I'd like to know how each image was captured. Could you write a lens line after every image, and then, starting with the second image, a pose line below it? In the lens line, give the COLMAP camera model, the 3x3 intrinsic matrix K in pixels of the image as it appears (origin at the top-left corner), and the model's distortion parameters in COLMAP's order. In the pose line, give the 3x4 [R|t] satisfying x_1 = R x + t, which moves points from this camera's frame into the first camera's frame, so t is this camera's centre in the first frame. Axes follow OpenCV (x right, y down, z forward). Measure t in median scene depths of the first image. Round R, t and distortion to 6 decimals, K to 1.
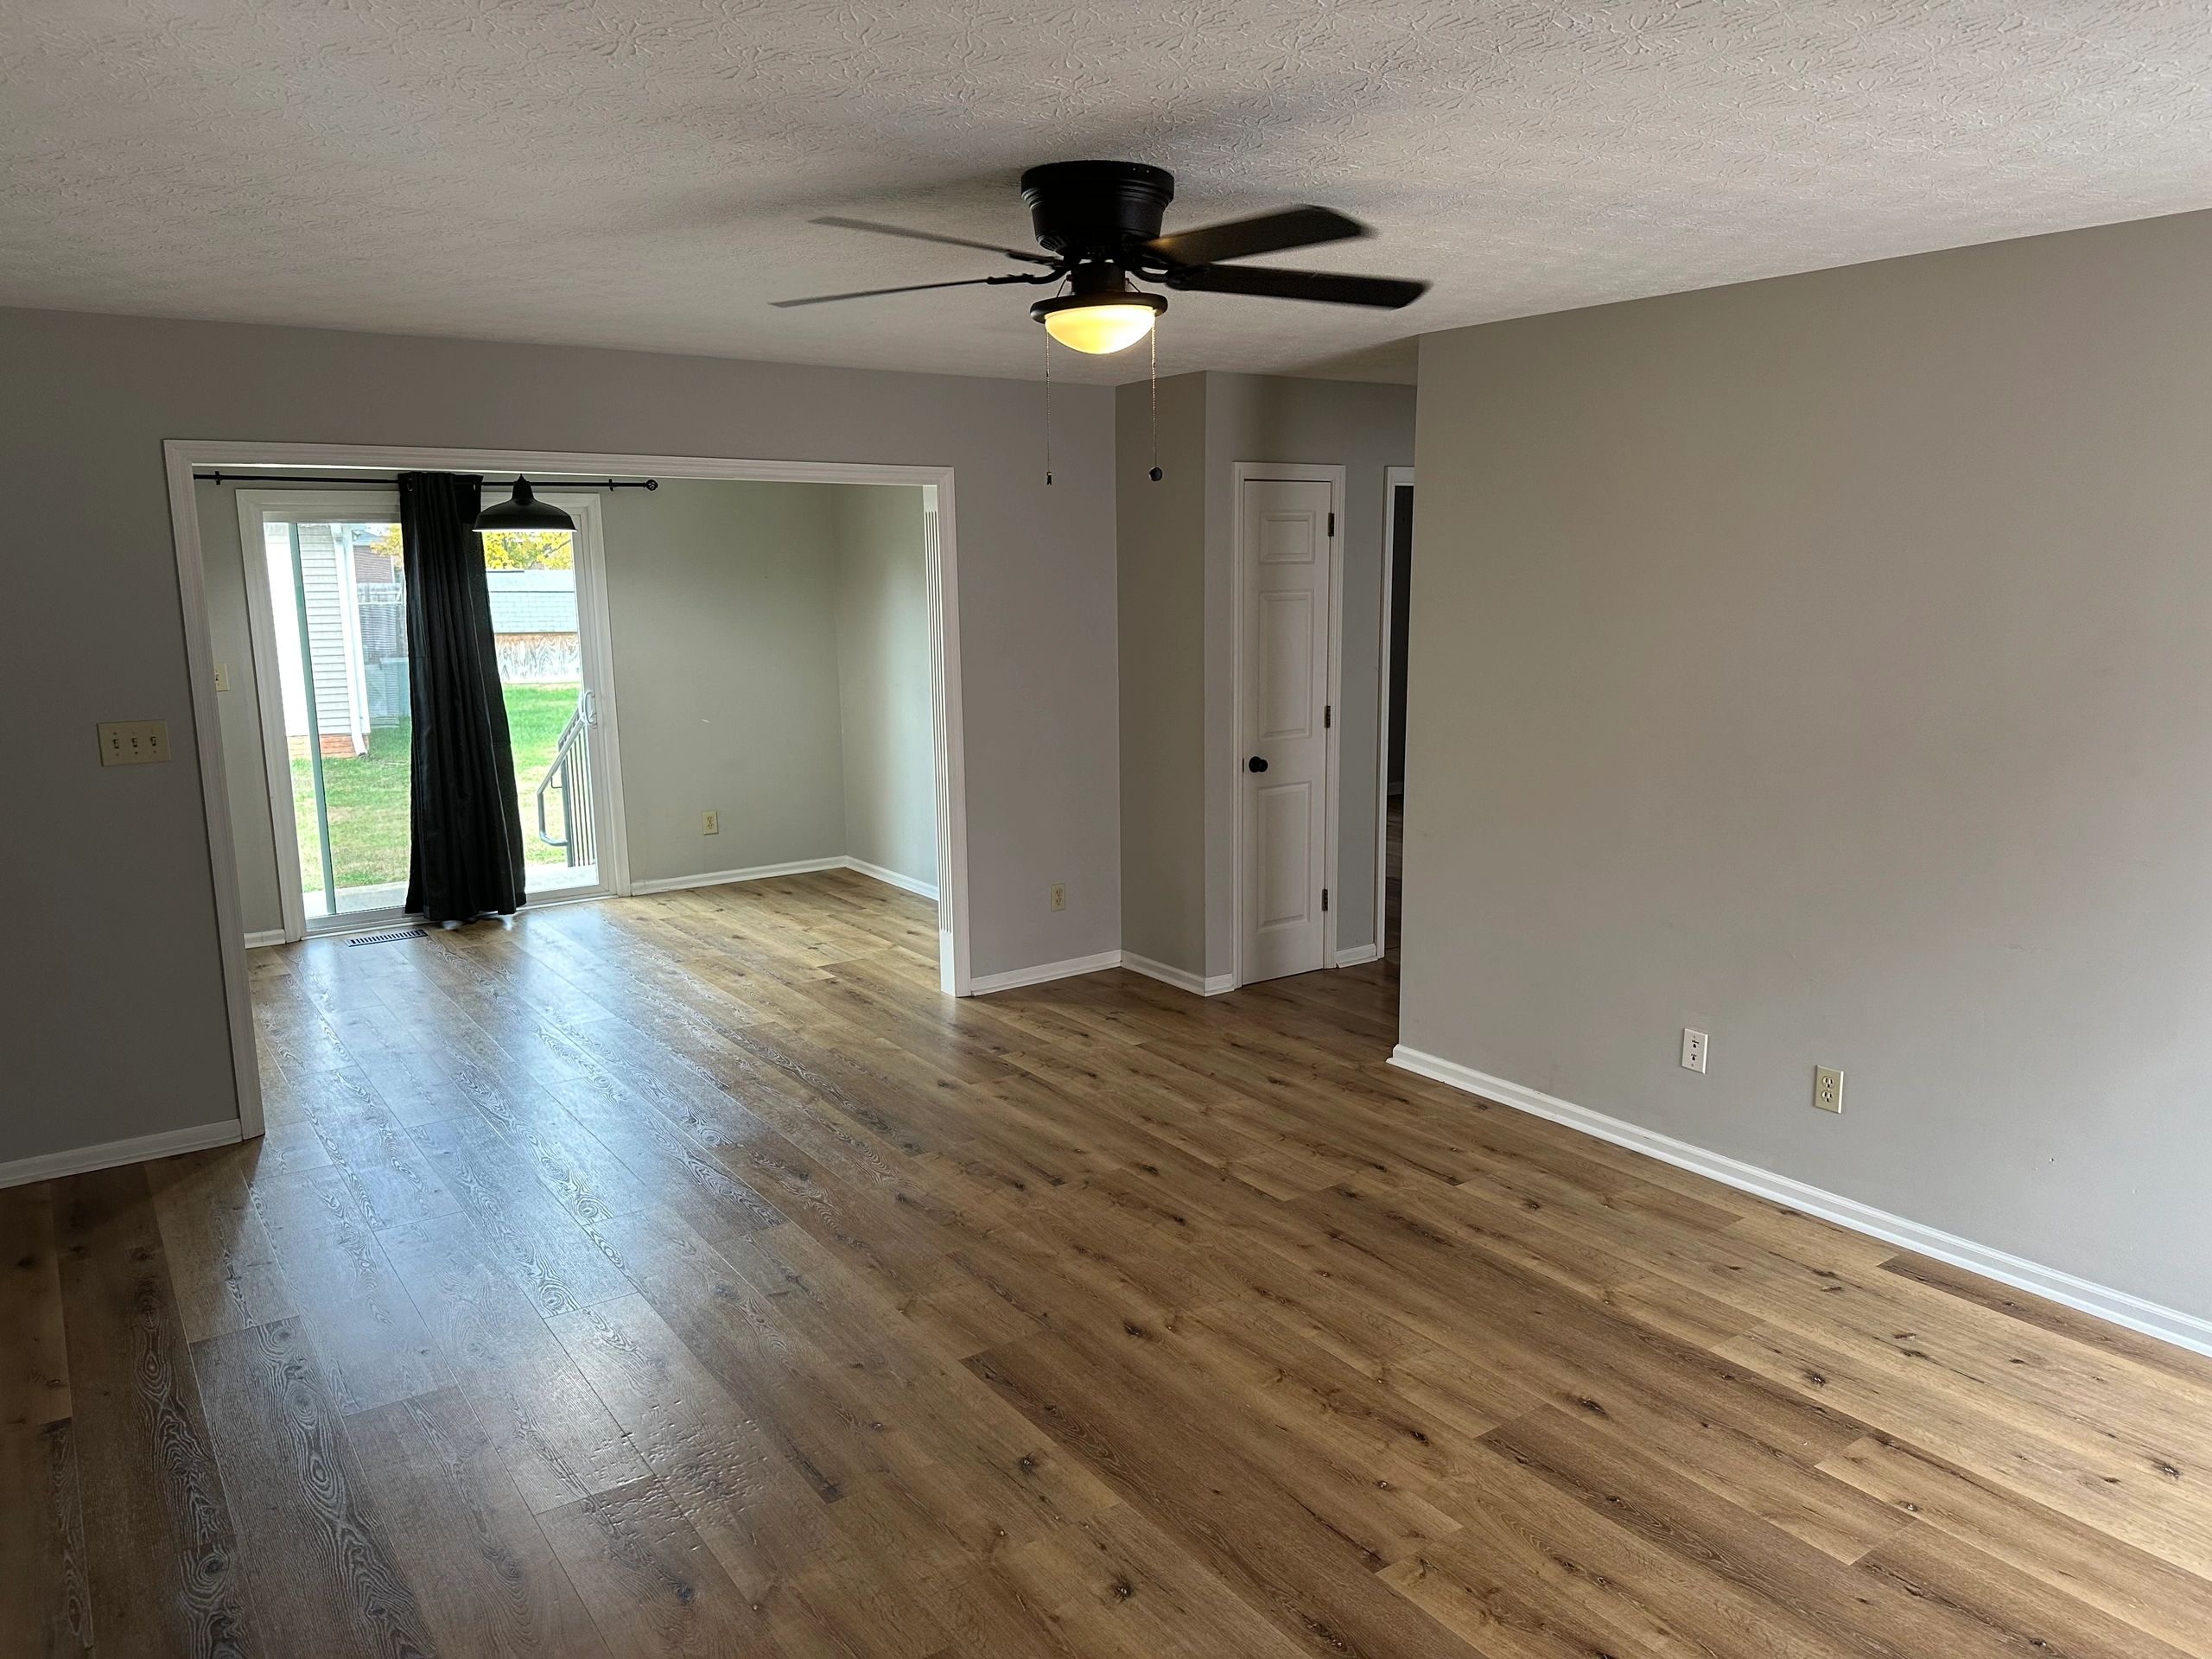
lens RADIAL K [[1547.0, 0, 1121.8], [0, 1547.0, 830.7], [0, 0, 1]] dist [0.008055, -0.001422]
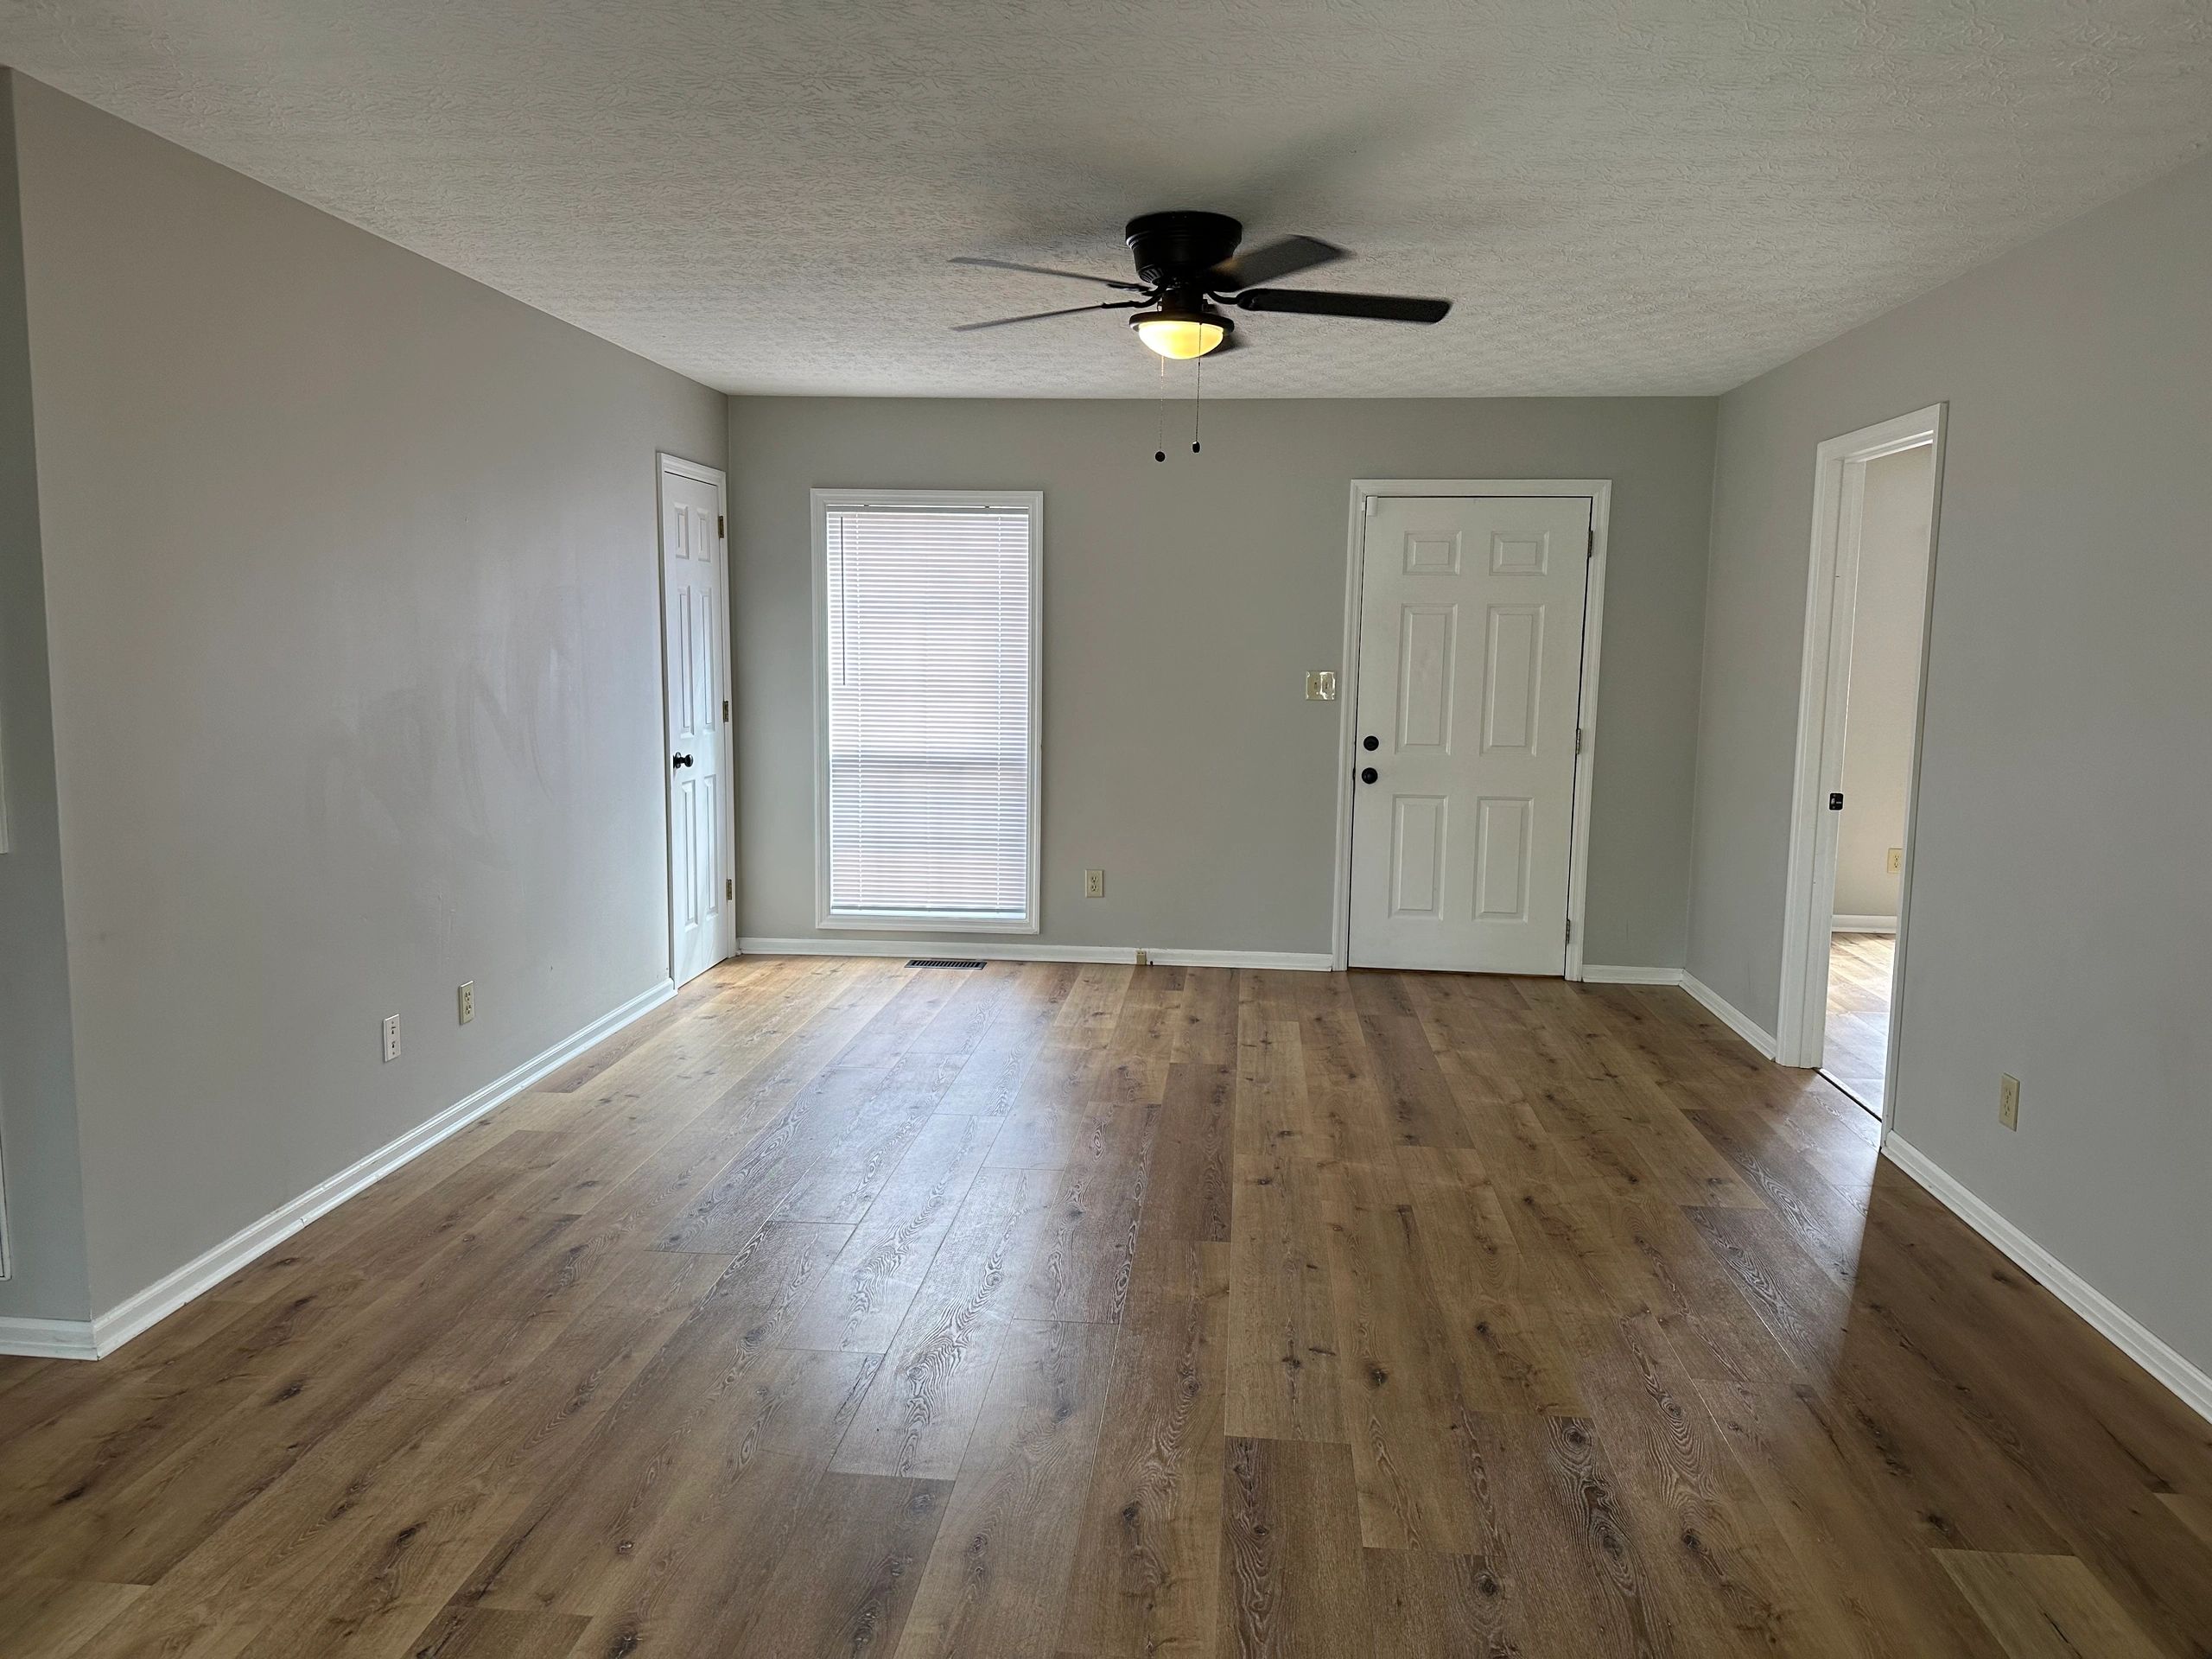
lens RADIAL K [[1547.0, 0, 1119.3], [0, 1547.0, 832.6], [0, 0, 1]] dist [0.008055, -0.001422]
pose [[-0.765734, -0.084068, 0.637639, -0.553373], [0.106498, 0.961161, 0.254613, -0.168508], [-0.634279, 0.262873, -0.727041, 1.369630]]
